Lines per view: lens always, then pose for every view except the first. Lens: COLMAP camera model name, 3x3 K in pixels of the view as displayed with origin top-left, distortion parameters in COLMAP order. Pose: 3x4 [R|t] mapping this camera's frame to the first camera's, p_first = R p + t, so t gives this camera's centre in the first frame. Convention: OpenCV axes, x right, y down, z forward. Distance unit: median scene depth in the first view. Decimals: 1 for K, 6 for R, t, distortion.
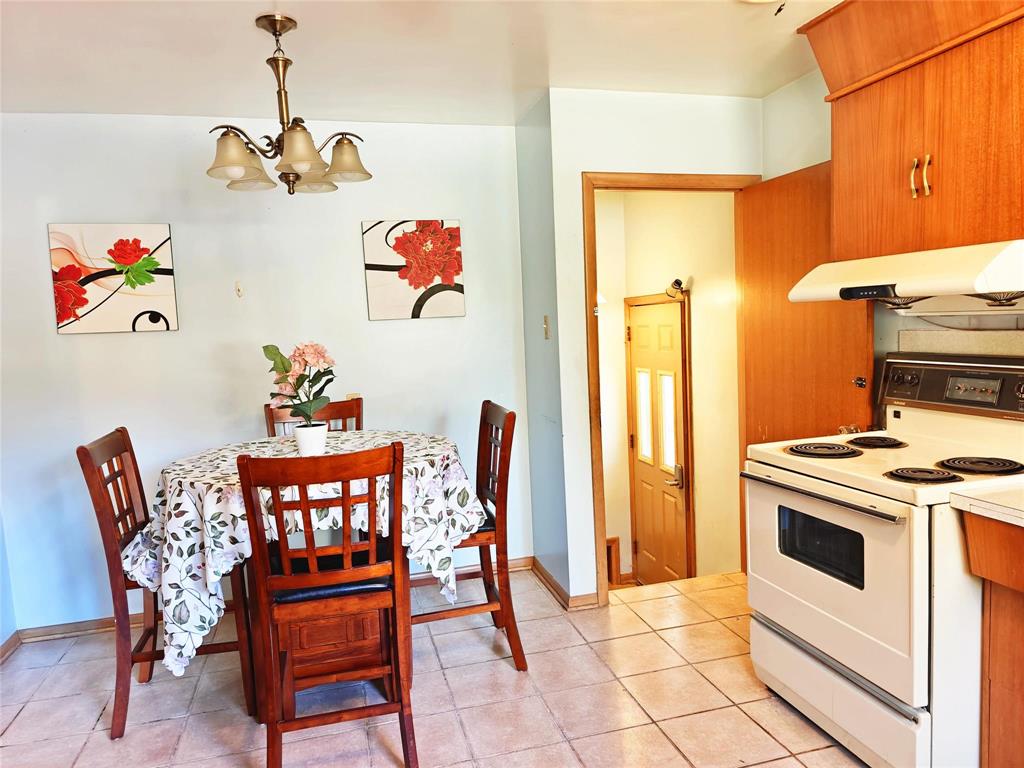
lens RADIAL K [[704.3, 0, 510.1], [0, 704.3, 388.5], [0, 0, 1]] dist [0.044306, -0.041072]
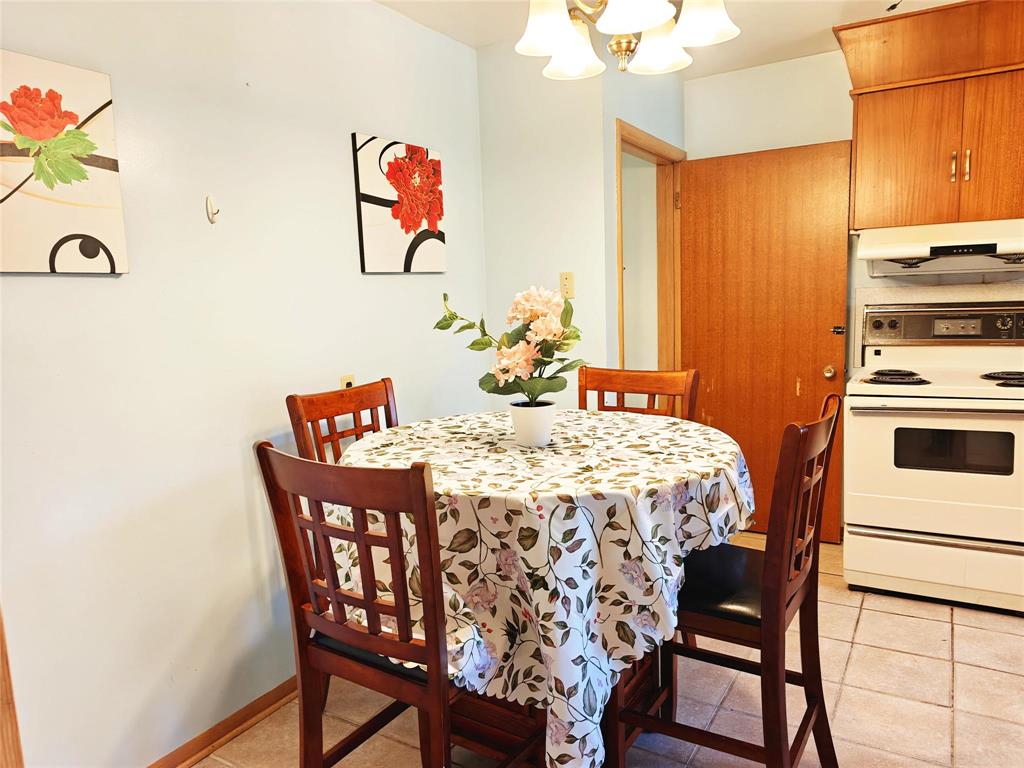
lens RADIAL K [[704.3, 0, 507.9], [0, 704.3, 385.7], [0, 0, 1]] dist [0.044306, -0.041072]
pose [[0.732172, -0.072002, 0.677303, -0.650016], [0.068363, 0.997144, 0.032101, 0.007405], [-0.677680, 0.022799, 0.735003, 0.405100]]
